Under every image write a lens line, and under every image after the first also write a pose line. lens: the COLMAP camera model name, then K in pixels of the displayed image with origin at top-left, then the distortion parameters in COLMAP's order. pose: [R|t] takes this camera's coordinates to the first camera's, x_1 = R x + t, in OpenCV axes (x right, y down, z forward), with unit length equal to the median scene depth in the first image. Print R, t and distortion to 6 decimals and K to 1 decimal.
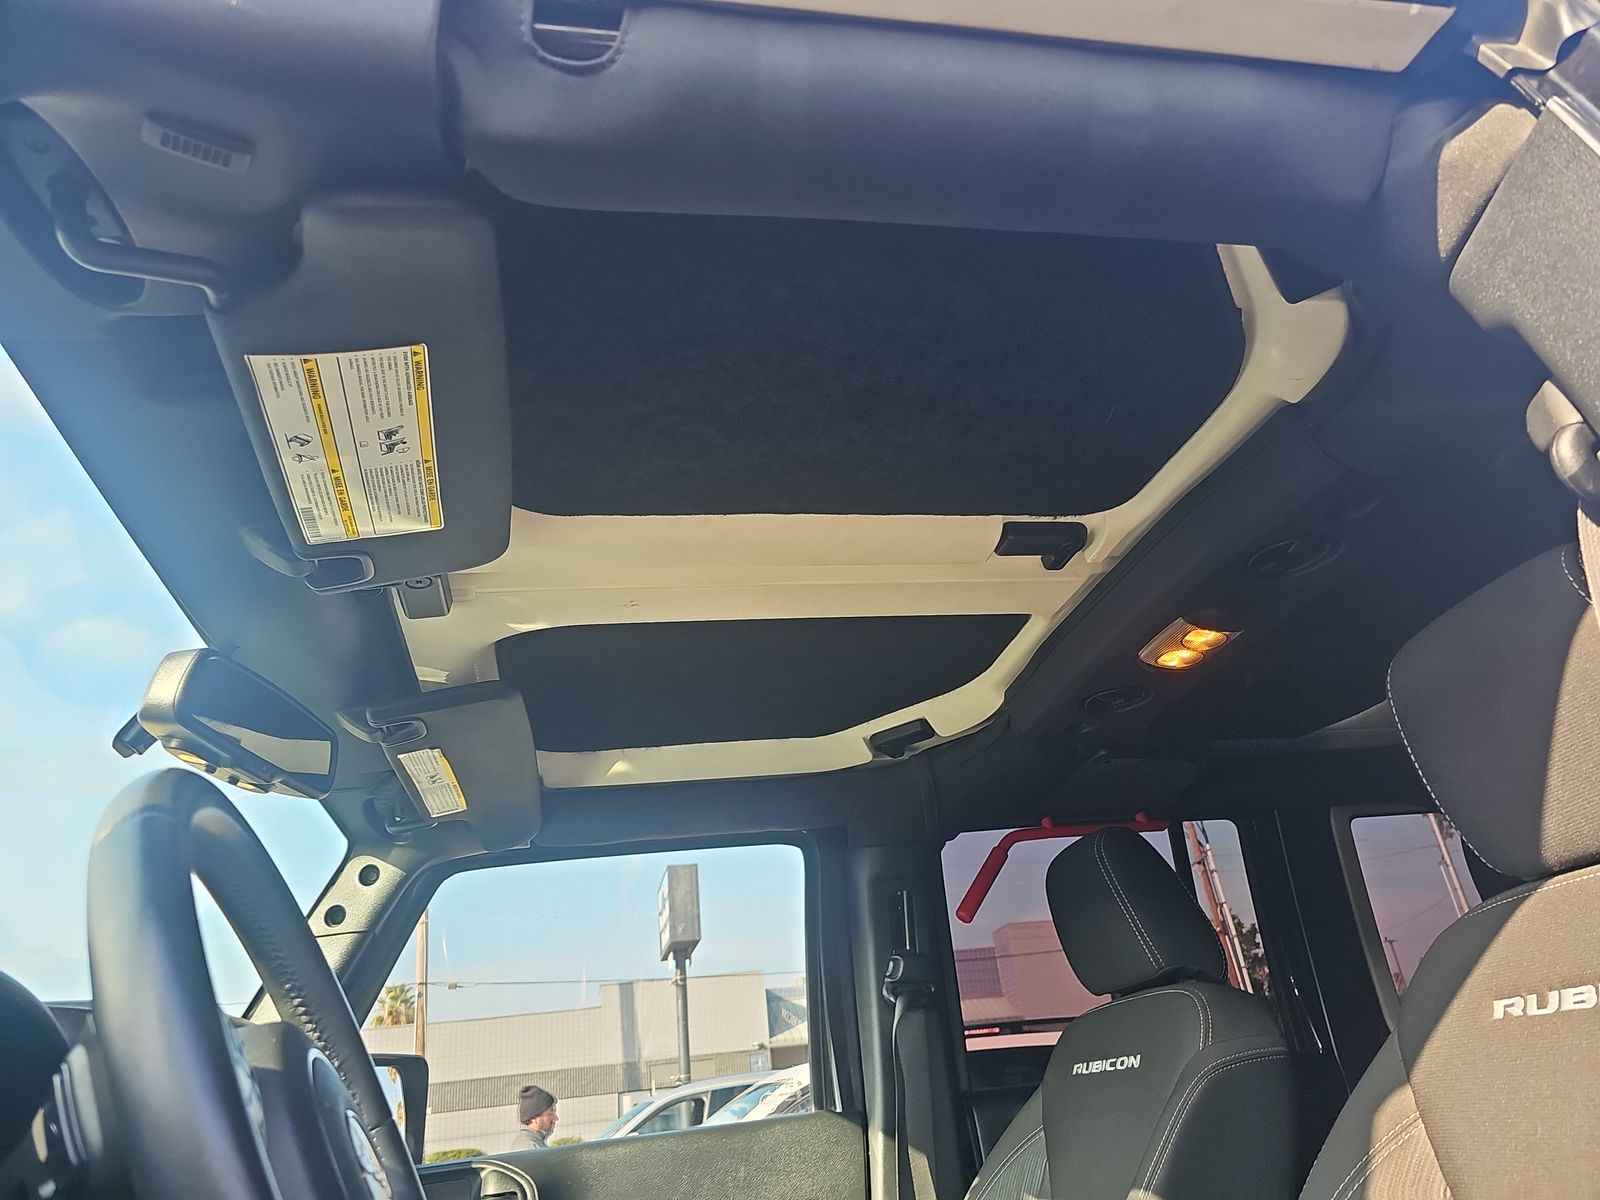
lens RADIAL K [[1060.0, 0, 812.0], [0, 1060.0, 602.0], [0, 0, 1]] dist [0.046119, -0.038766]
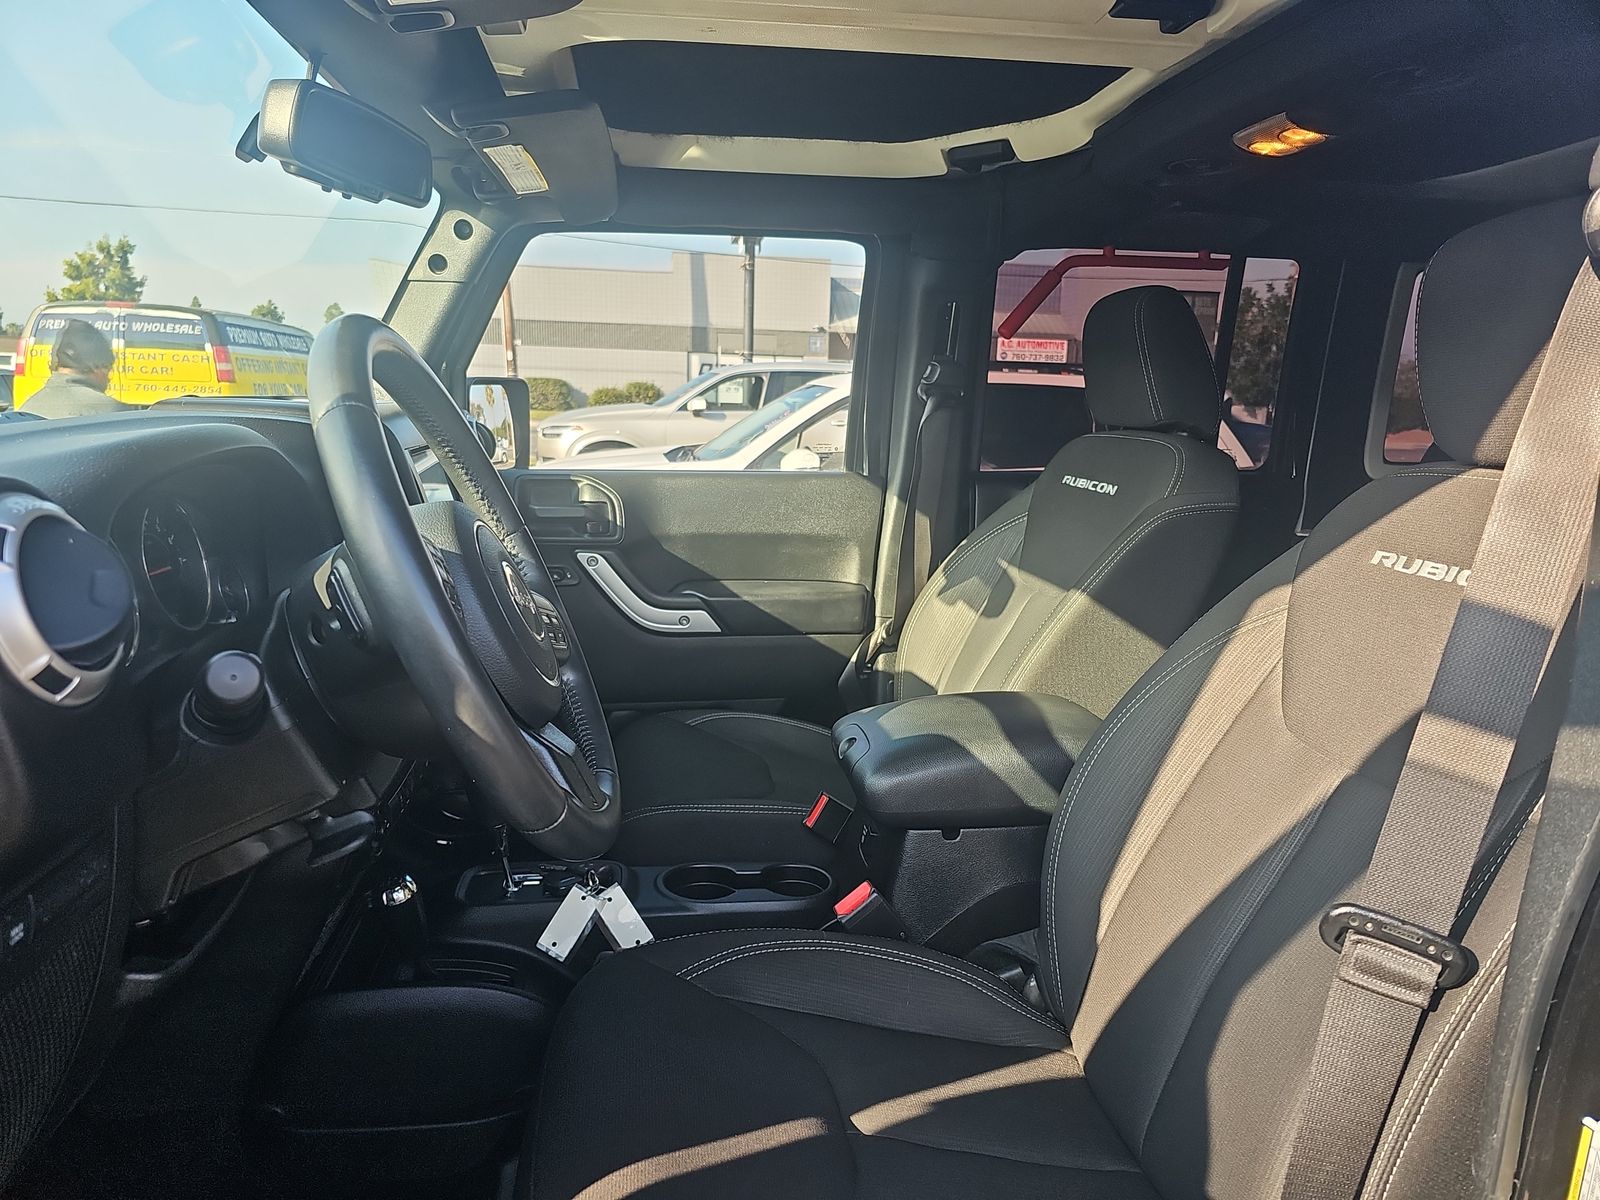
lens RADIAL K [[1093.7, 0, 797.1], [0, 1093.7, 607.7], [0, 0, 1]] dist [0.037195, -0.054979]
pose [[0.989583, 0.140278, -0.032373, 0.009892], [-0.088283, 0.768919, 0.633222, -0.185849], [0.113720, -0.623767, 0.773293, -0.061365]]
